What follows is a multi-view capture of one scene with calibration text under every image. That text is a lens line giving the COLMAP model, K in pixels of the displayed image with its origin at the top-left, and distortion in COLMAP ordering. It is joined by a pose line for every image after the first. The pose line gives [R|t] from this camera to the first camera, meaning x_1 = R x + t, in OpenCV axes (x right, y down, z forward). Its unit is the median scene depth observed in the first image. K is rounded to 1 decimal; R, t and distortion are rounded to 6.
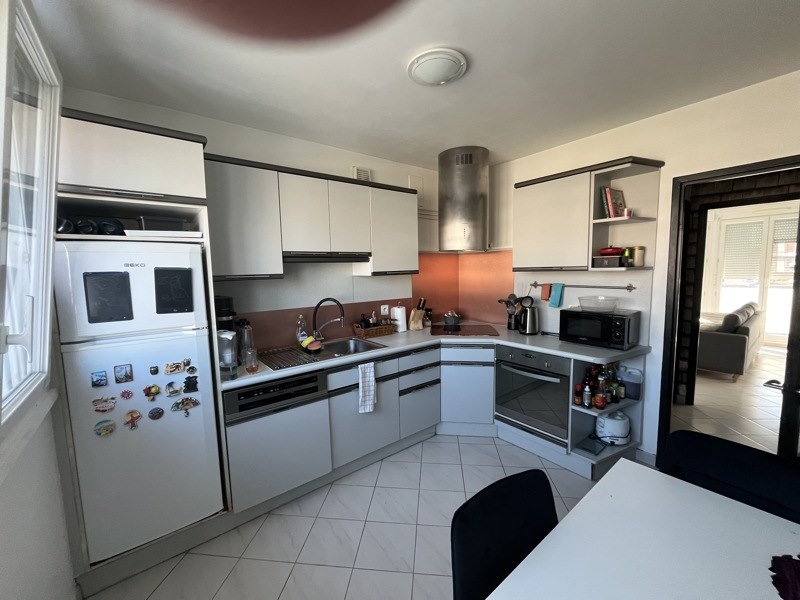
lens RADIAL K [[323.7, 0, 395.0], [0, 323.7, 299.0], [0, 0, 1]] dist [0.000614, 0.000121]
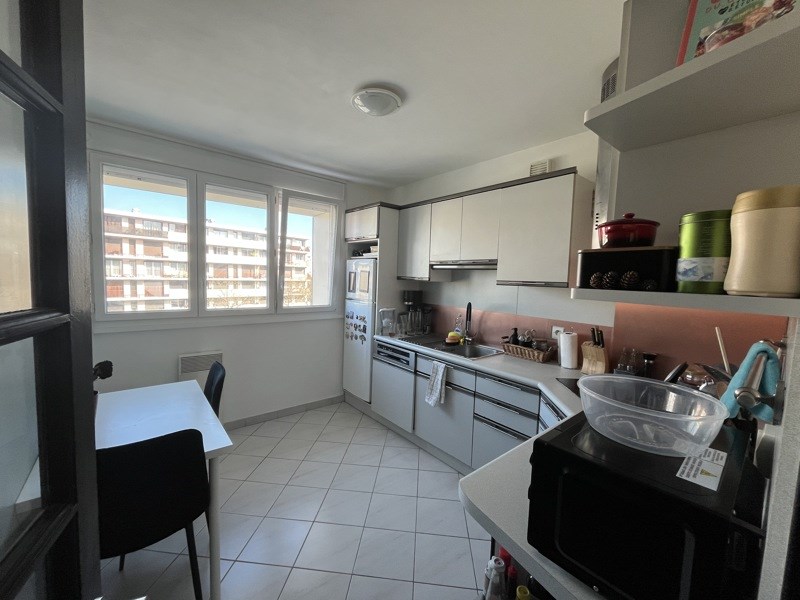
lens RADIAL K [[323.7, 0, 400.3], [0, 323.7, 297.9], [0, 0, 1]] dist [0.000614, 0.000121]
pose [[0.025685, 0.092147, -0.995414, 1.232988], [-0.124640, 0.988268, 0.088269, -0.119767], [0.991869, 0.121801, 0.036869, 1.021737]]
